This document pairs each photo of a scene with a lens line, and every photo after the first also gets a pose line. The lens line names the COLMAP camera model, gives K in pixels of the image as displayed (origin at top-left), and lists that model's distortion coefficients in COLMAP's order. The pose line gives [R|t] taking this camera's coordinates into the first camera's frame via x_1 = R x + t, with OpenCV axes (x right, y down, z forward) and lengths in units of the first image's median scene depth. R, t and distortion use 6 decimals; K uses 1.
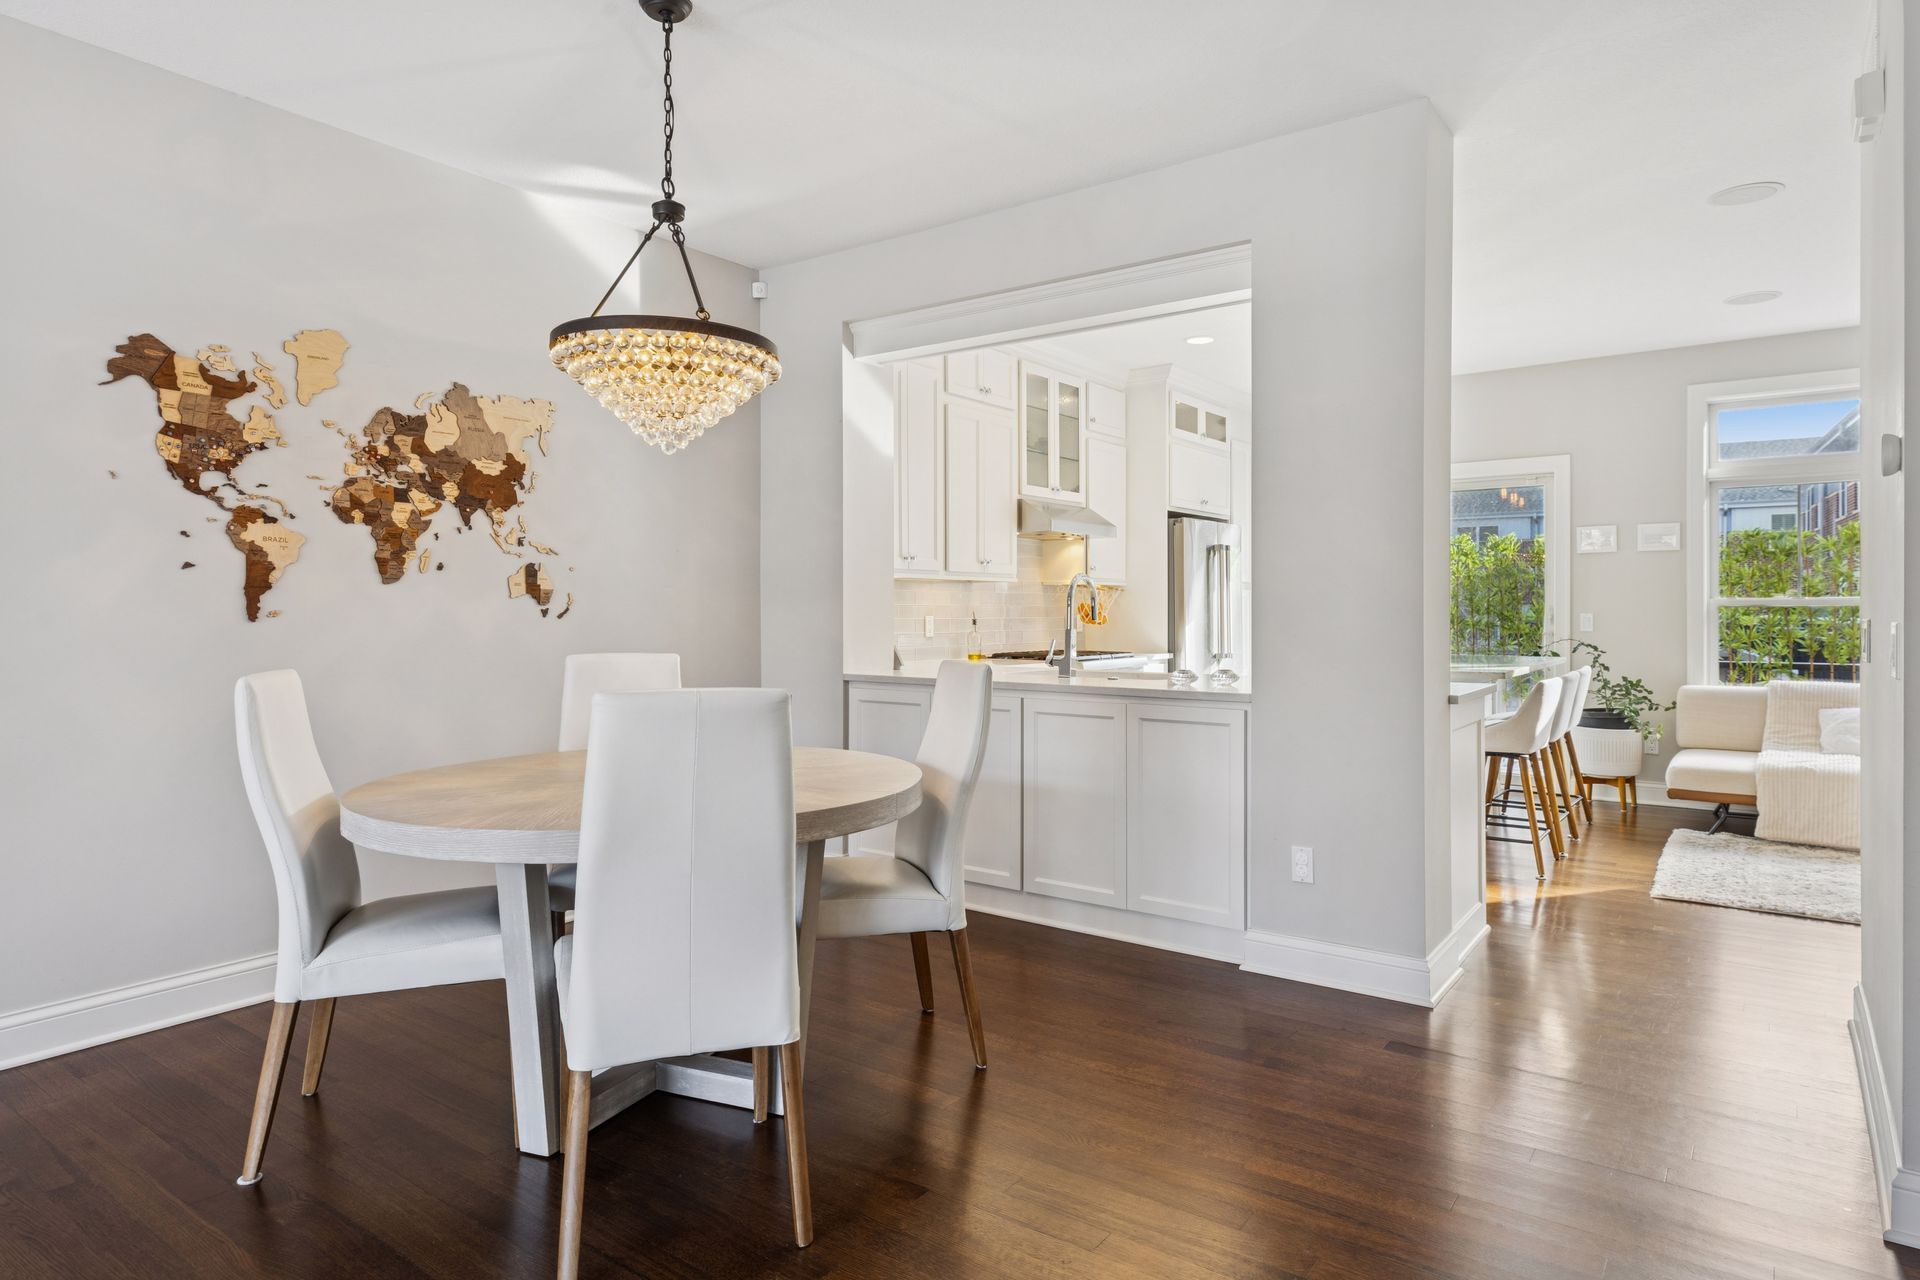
lens RADIAL K [[1123.4, 0, 947.3], [0, 1123.4, 612.7], [0, 0, 1]] dist [0.001847, -0.000702]
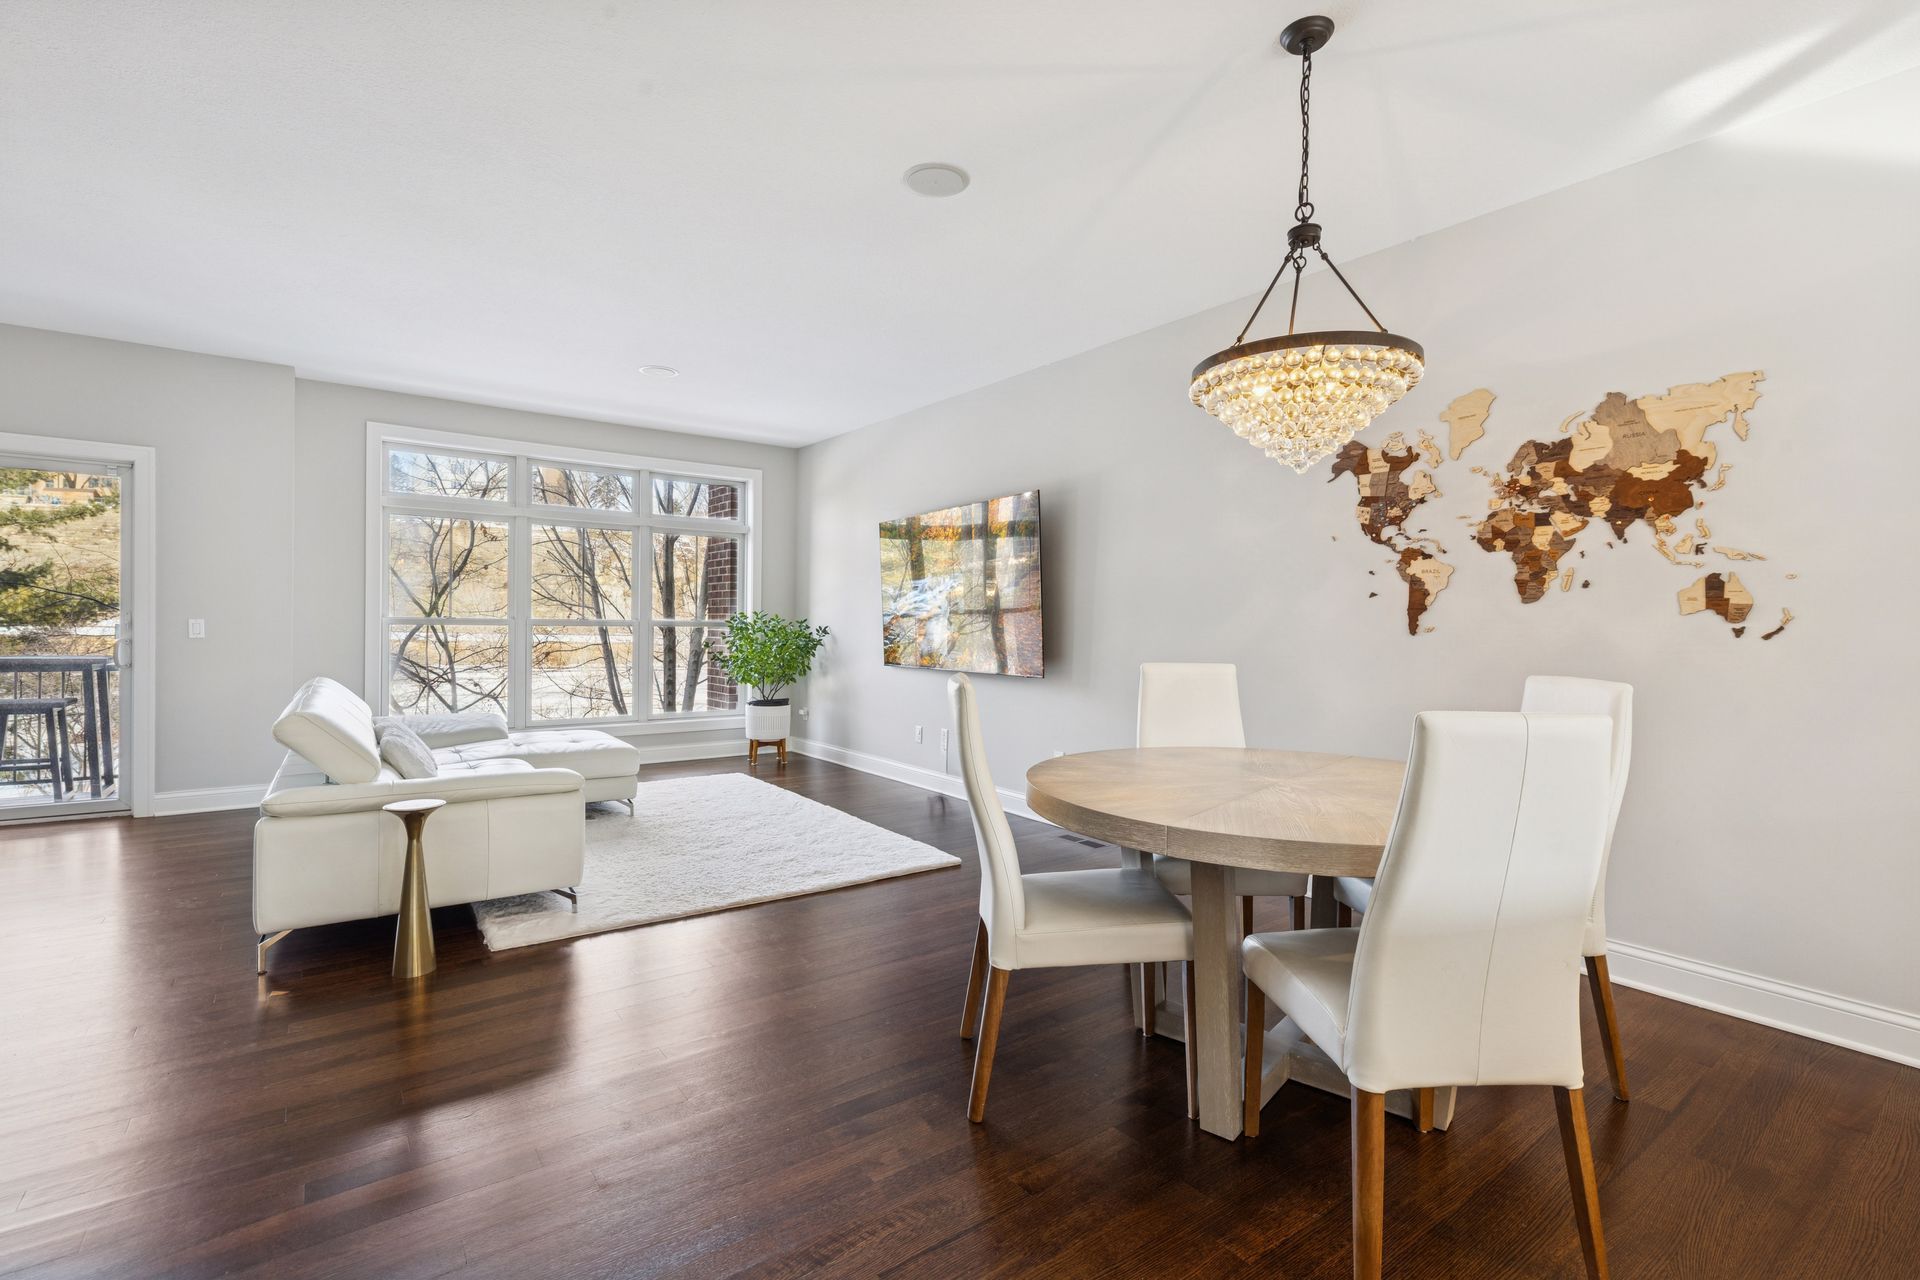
lens RADIAL K [[874.3, 0, 963.1], [0, 874.3, 630.8], [0, 0, 1]] dist [0.000594, 0.000352]
pose [[-0.294004, 0.002995, -0.955799, 0.468328], [-0.012474, 0.999898, 0.006971, 0.001780], [0.955723, 0.013972, -0.293937, 0.726906]]
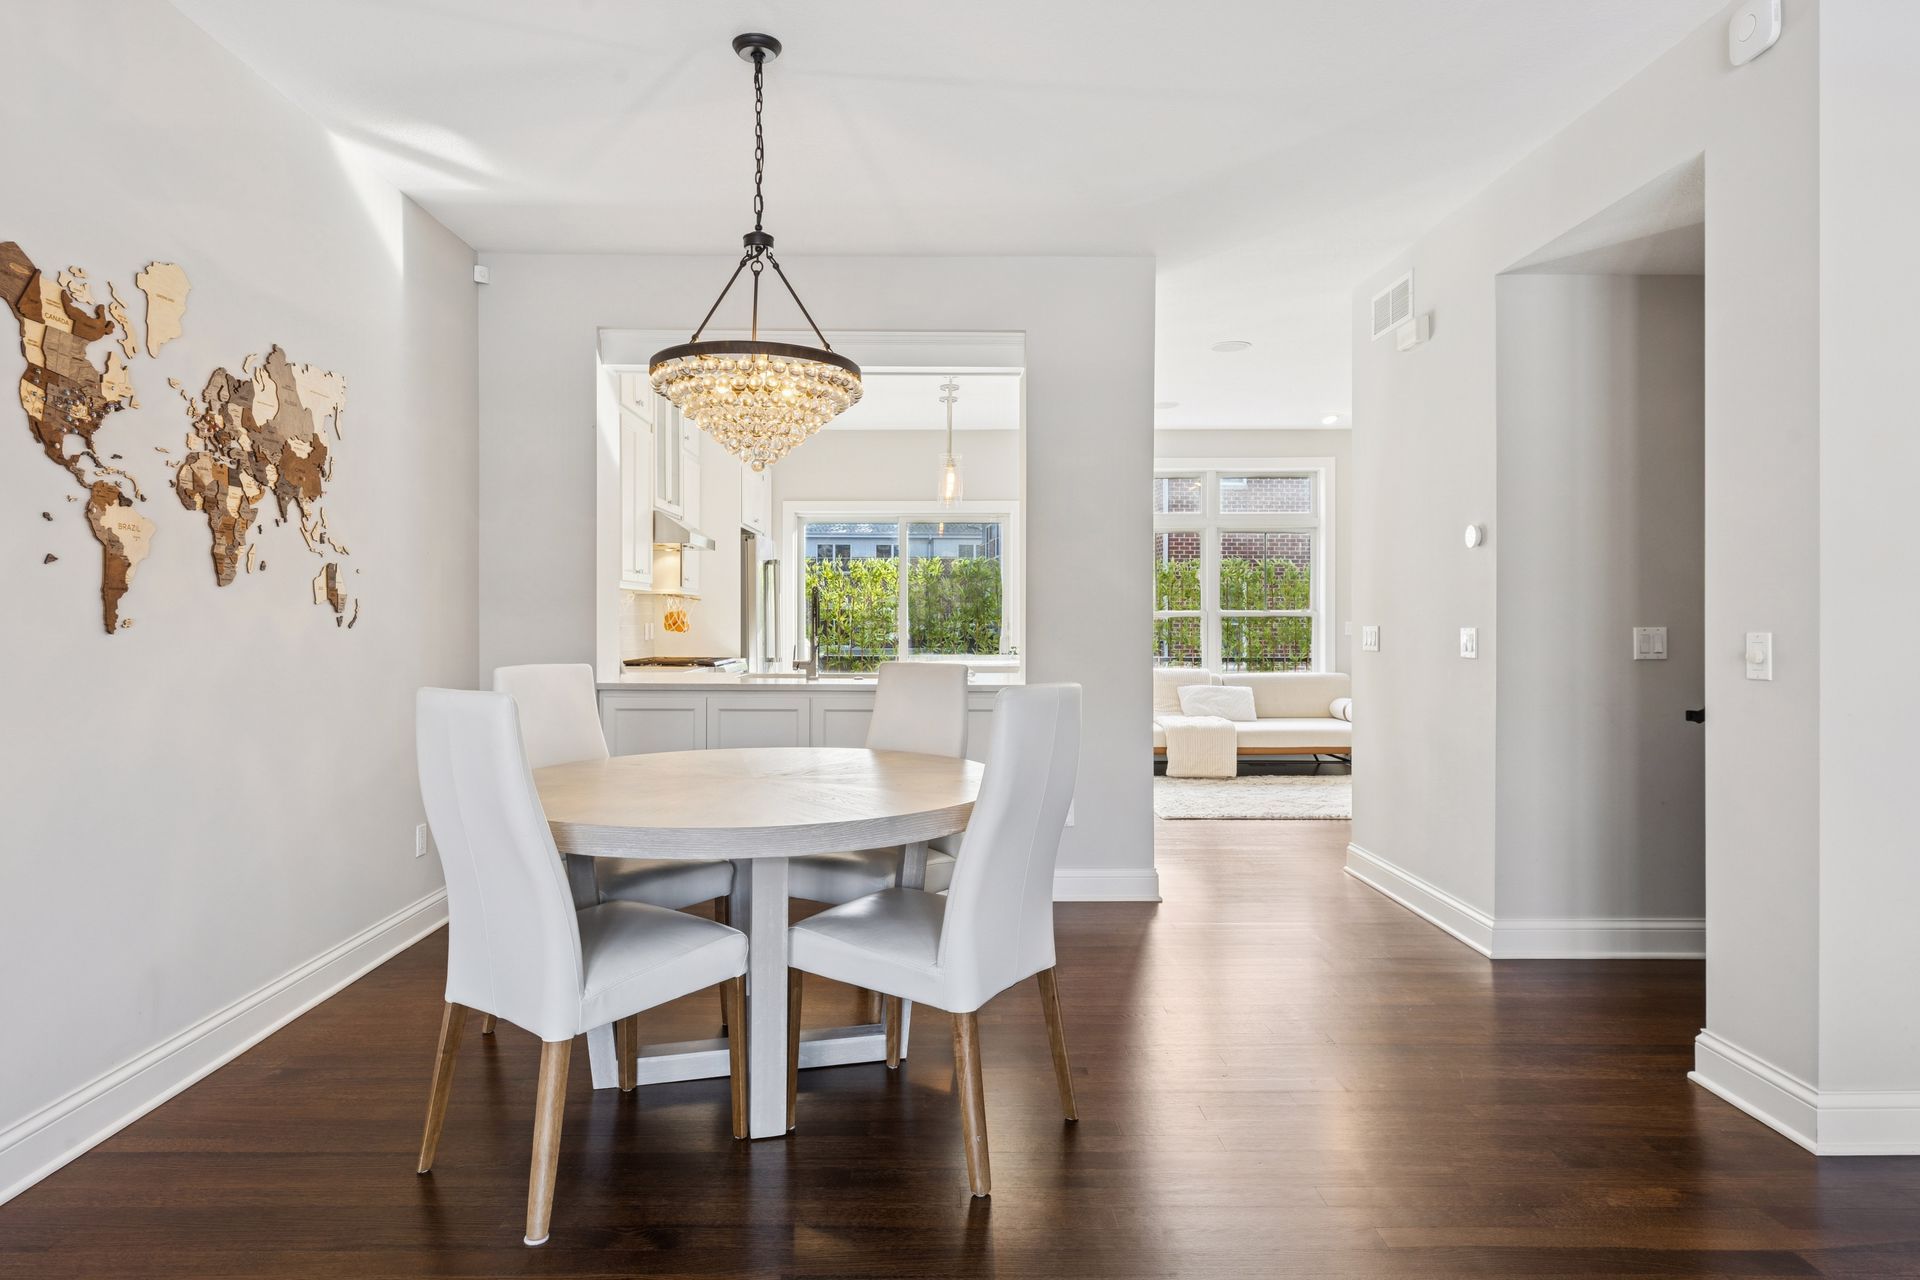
lens RADIAL K [[1123.4, 0, 947.3], [0, 1123.4, 612.7], [0, 0, 1]] dist [0.001847, -0.000702]
pose [[0.792897, 0.003229, 0.609347, -0.576103], [0.000764, 0.999980, -0.006294, -0.001187], [-0.609355, 0.005456, 0.792879, 0.041800]]
